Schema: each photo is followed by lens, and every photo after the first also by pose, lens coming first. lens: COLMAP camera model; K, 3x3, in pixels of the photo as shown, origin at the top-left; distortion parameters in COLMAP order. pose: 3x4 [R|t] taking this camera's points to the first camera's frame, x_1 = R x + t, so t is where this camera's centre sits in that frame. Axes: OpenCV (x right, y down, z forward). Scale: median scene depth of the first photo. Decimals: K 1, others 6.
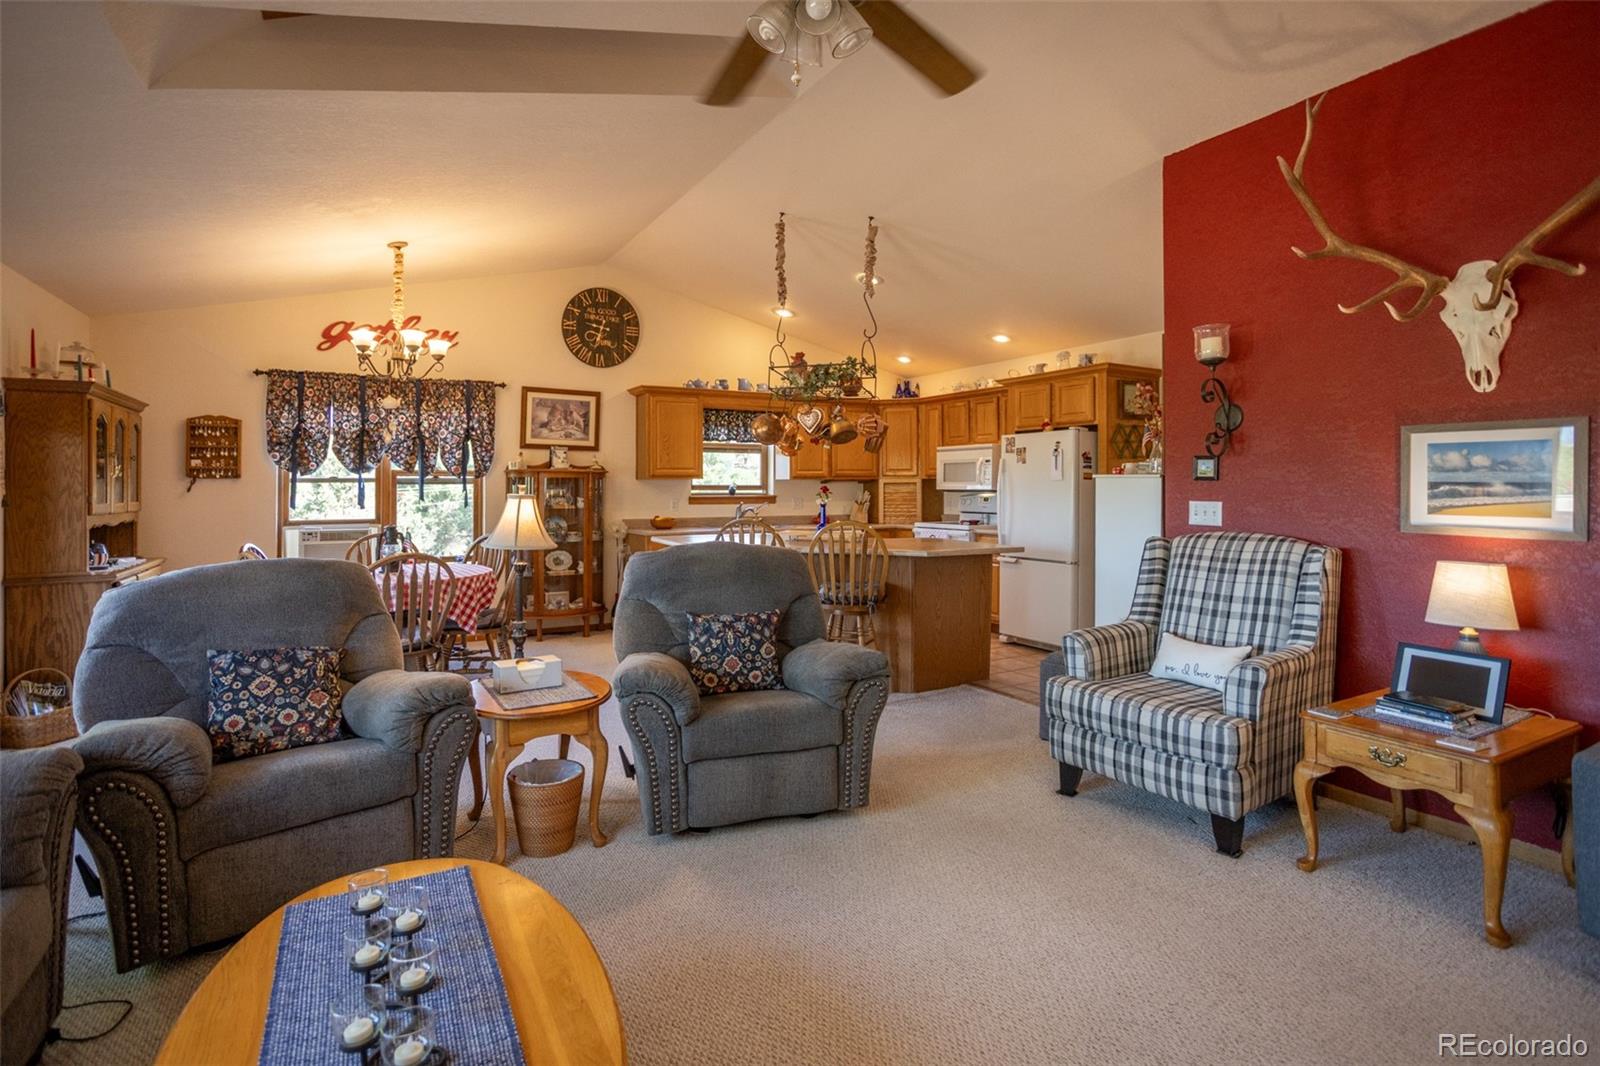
lens RADIAL K [[781.0, 0, 759.3], [0, 781.0, 481.0], [0, 0, 1]] dist [-0.004886, -0.000014]
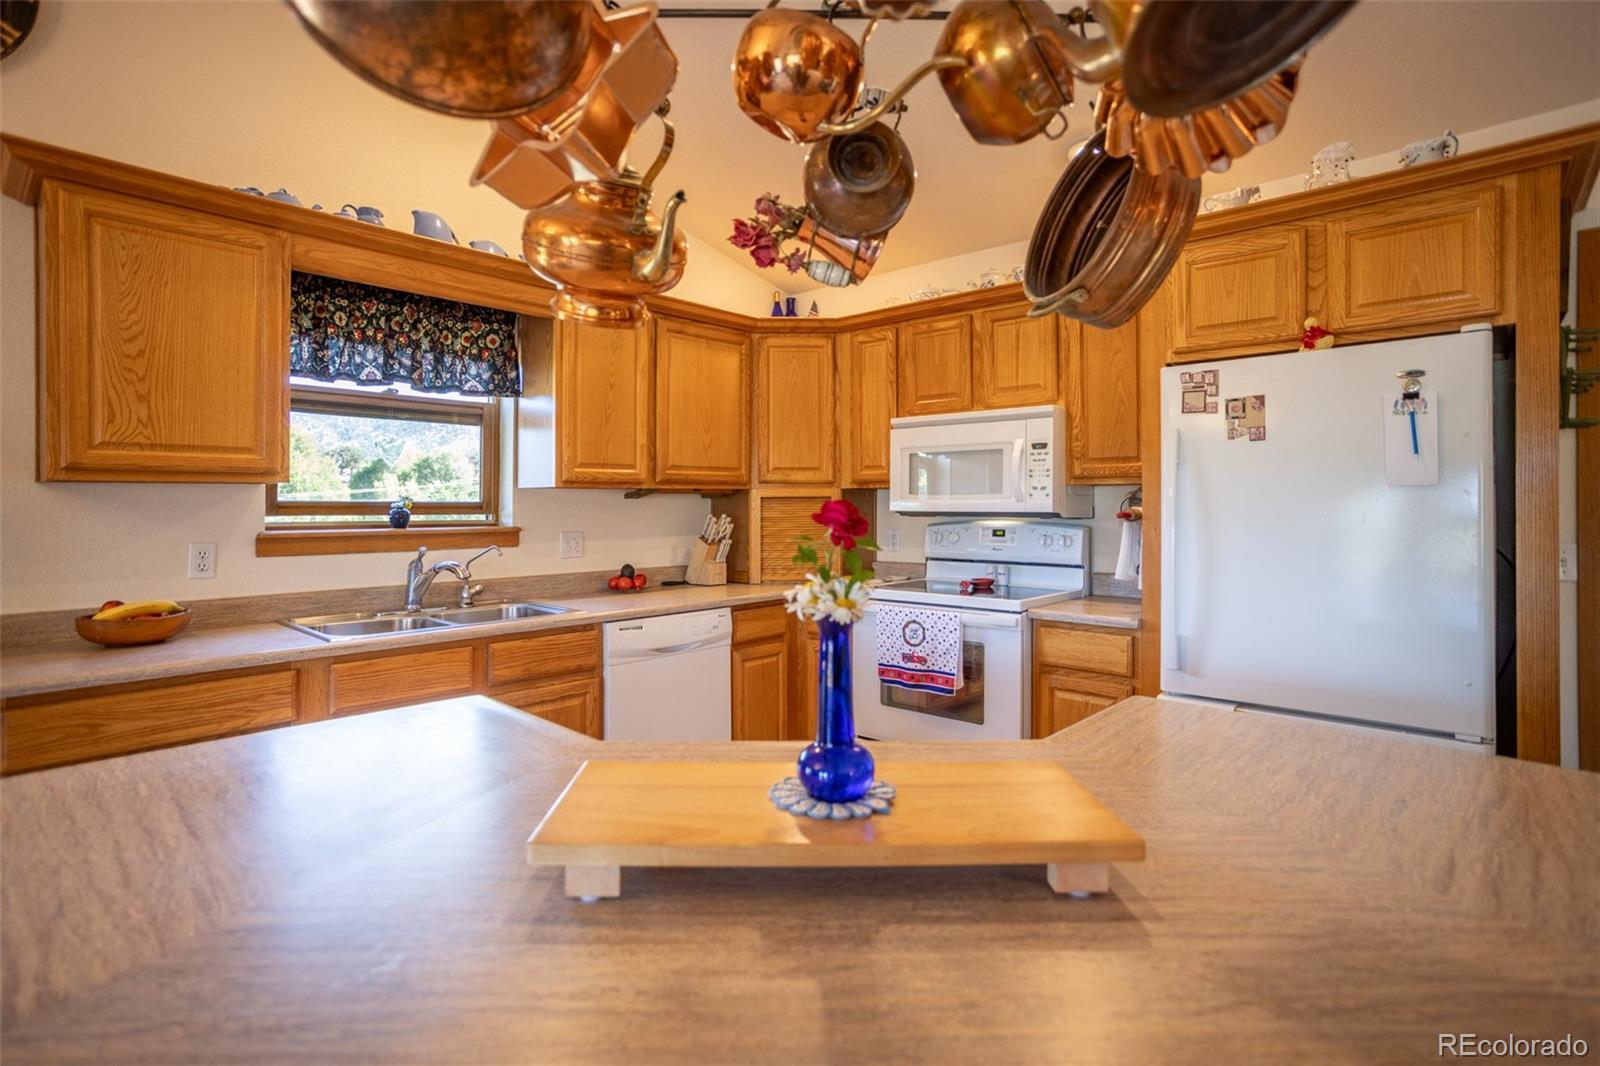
lens RADIAL K [[797.1, 0, 784.2], [0, 797.1, 484.5], [0, 0, 1]] dist [-0.006025, 0.001630]
pose [[0.939658, 0.008109, 0.342019, 0.010864], [-0.002094, 0.999837, -0.017952, 0.003851], [-0.342109, 0.016153, 0.939521, 0.639711]]
